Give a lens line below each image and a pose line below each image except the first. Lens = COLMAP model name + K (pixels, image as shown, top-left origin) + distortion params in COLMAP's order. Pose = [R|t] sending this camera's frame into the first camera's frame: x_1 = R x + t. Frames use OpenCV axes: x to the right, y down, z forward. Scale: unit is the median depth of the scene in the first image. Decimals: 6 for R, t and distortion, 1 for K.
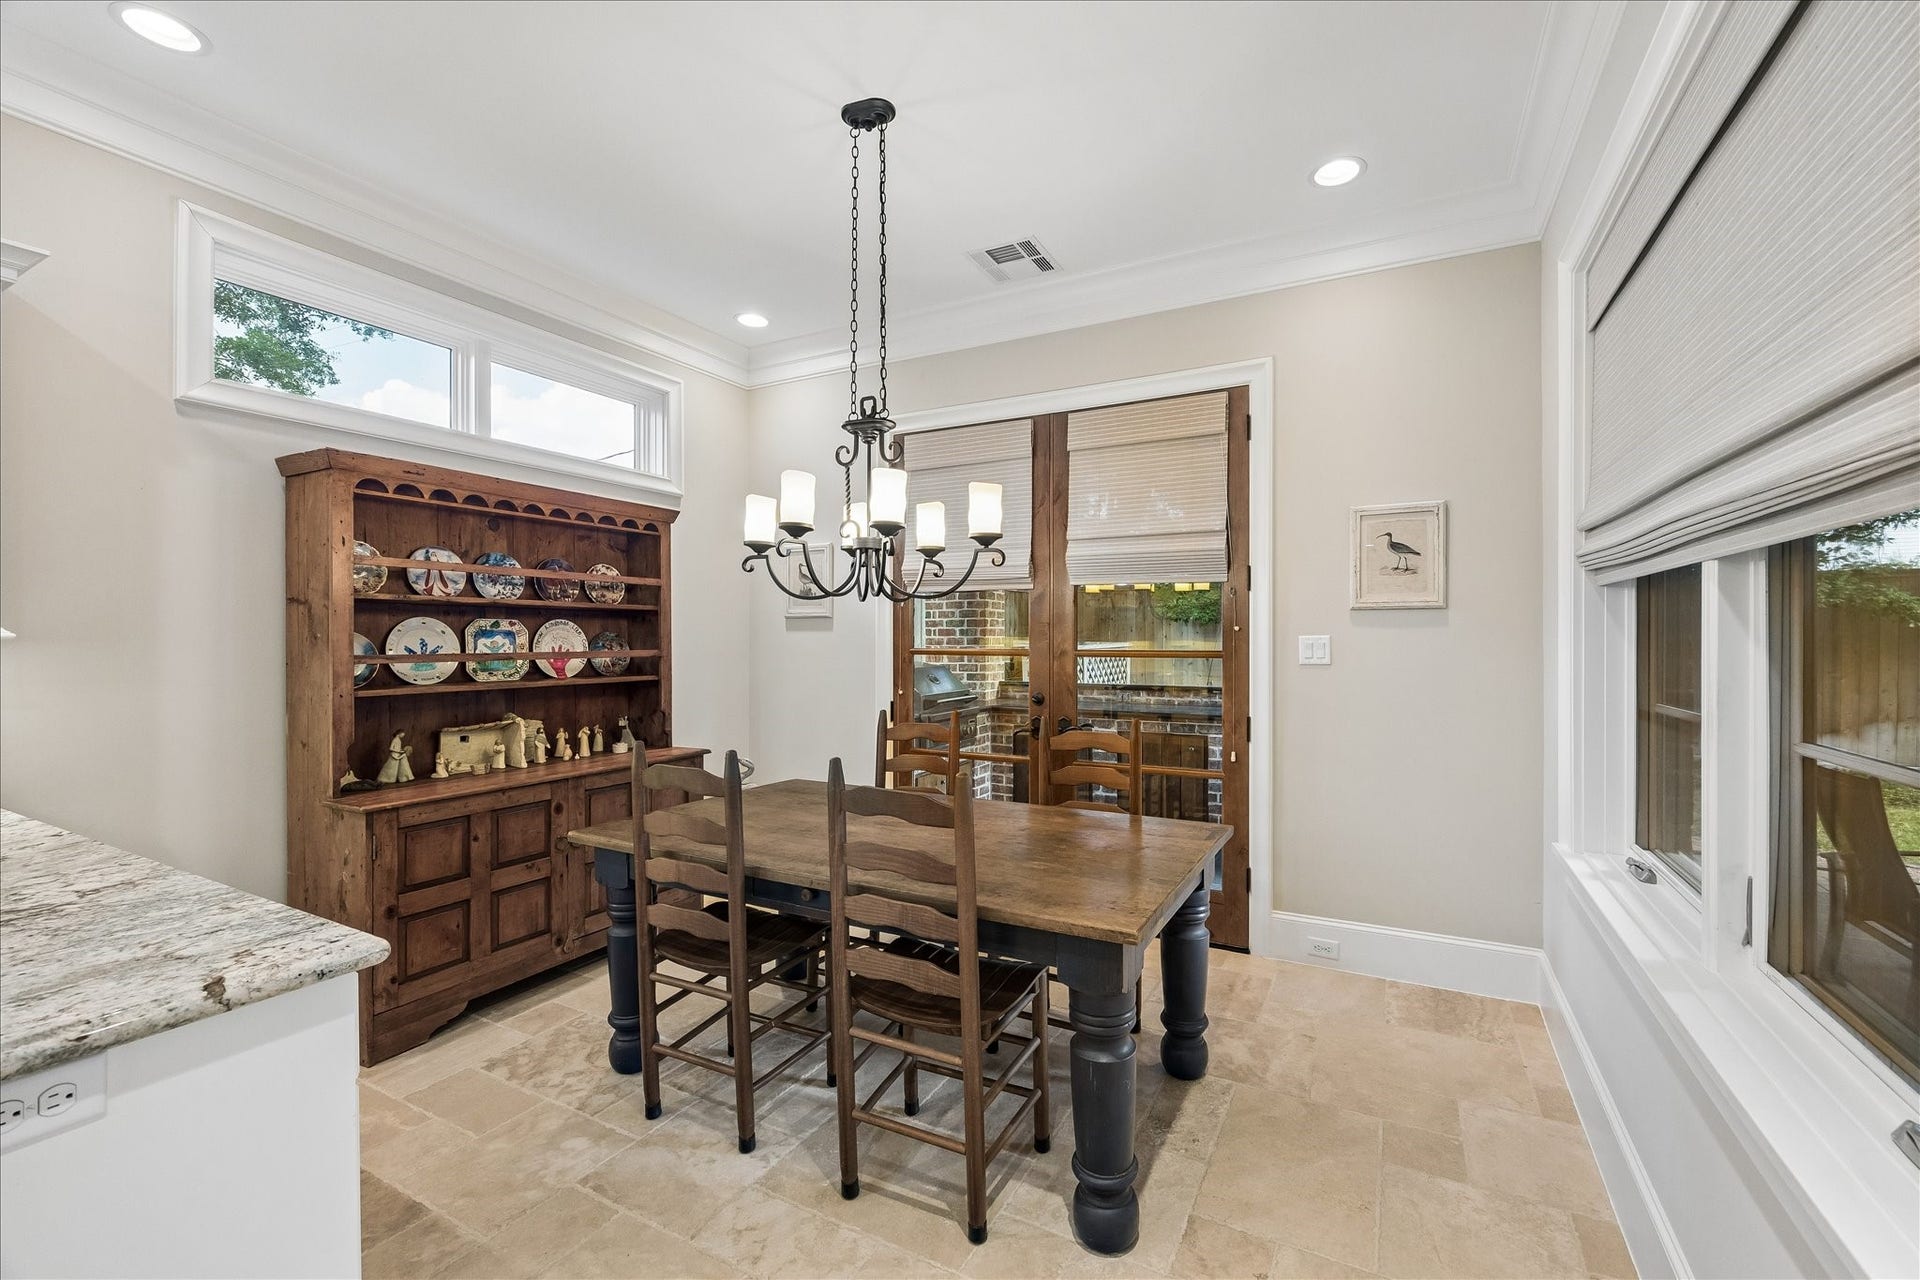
lens RADIAL K [[744.4, 0, 957.5], [0, 744.4, 639.4], [0, 0, 1]] dist [0.000217, 0.000030]
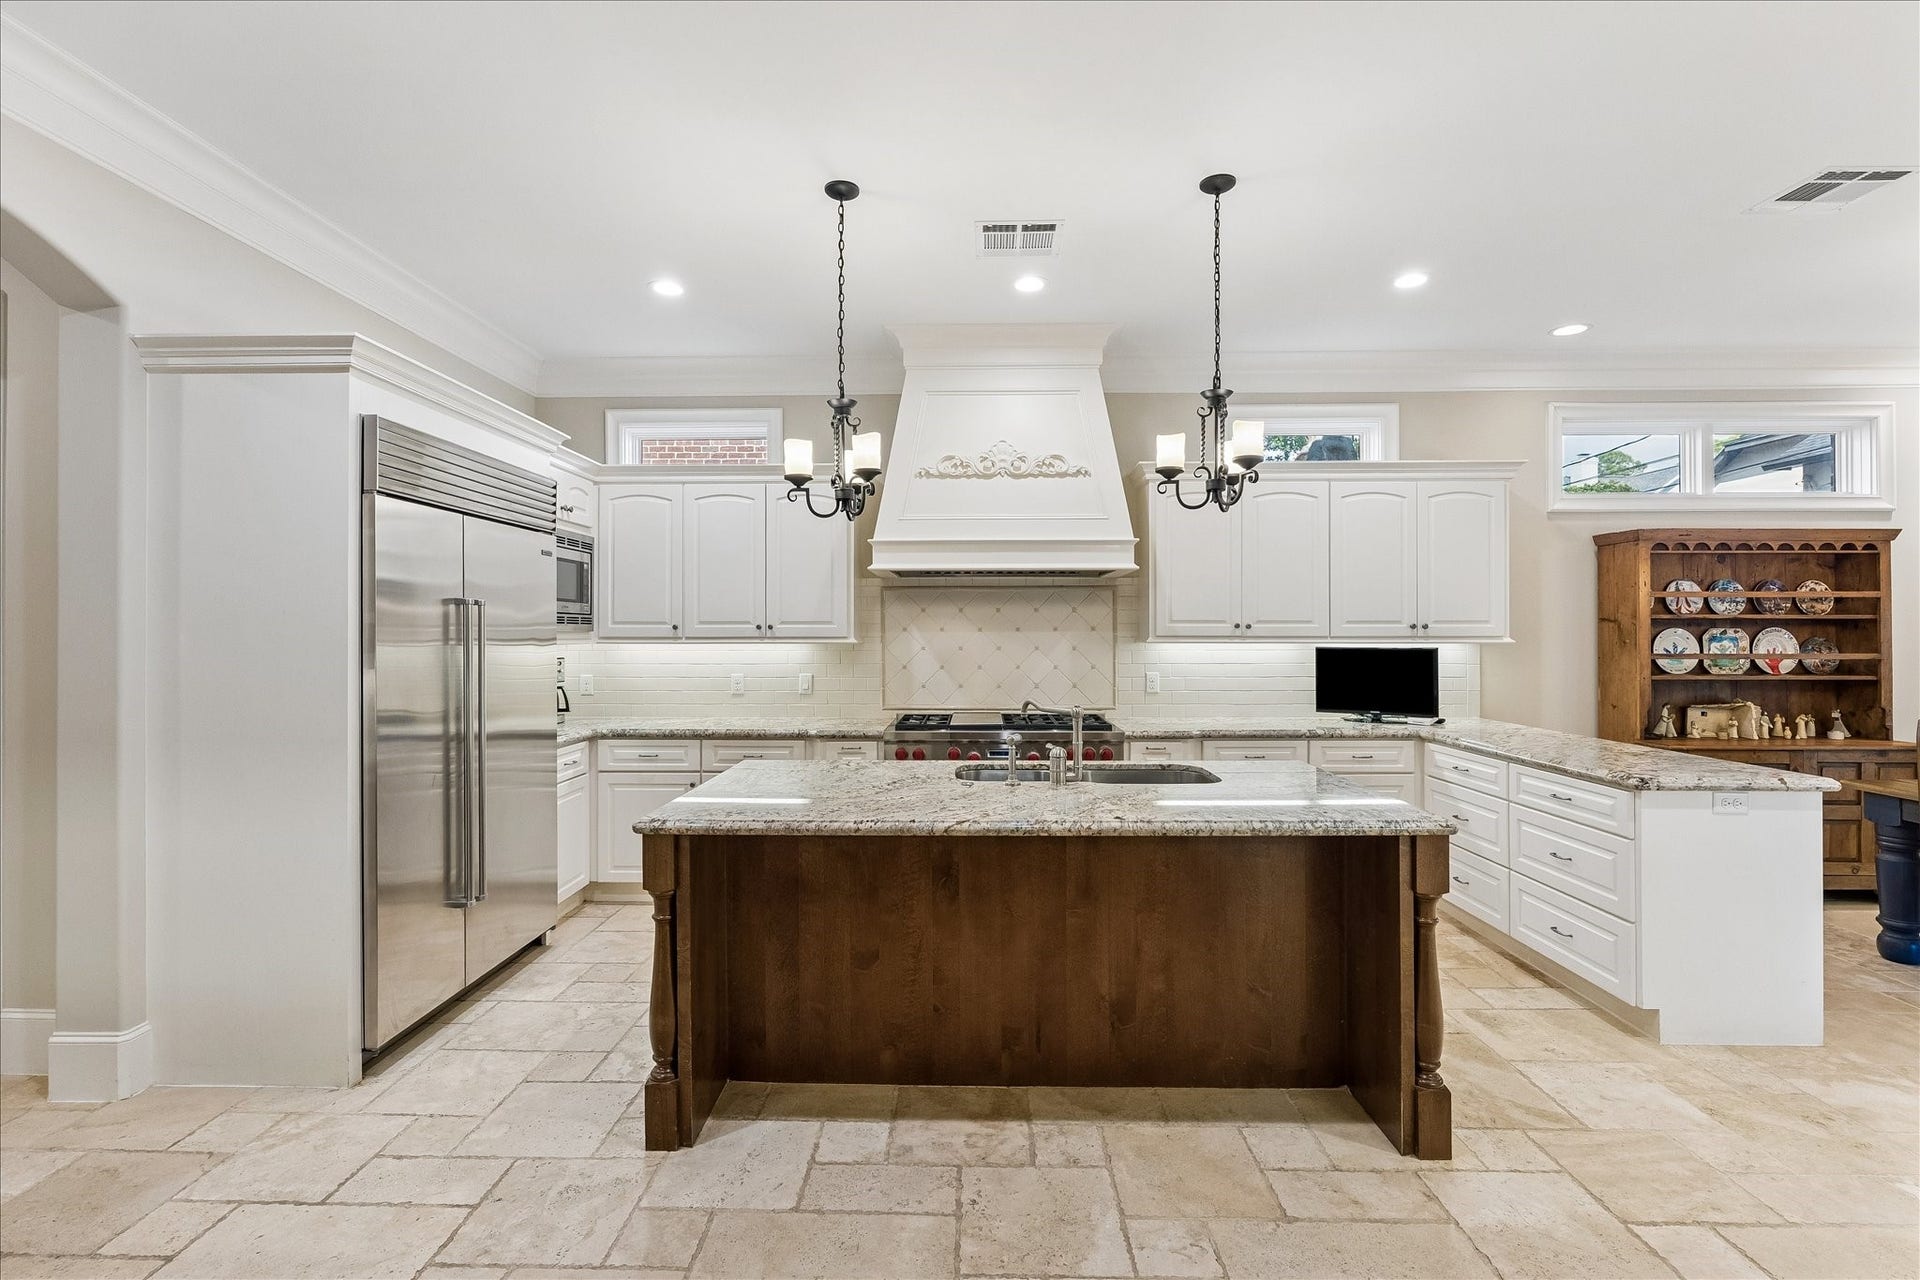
lens RADIAL K [[883.6, 0, 956.7], [0, 883.6, 632.0], [0, 0, 1]] dist [0.004264, 0.000728]
pose [[0.489546, -0.000312, -0.871978, 0.106822], [-0.002482, 0.999995, -0.001751, -0.014603], [0.871974, 0.003022, 0.489543, -1.014720]]
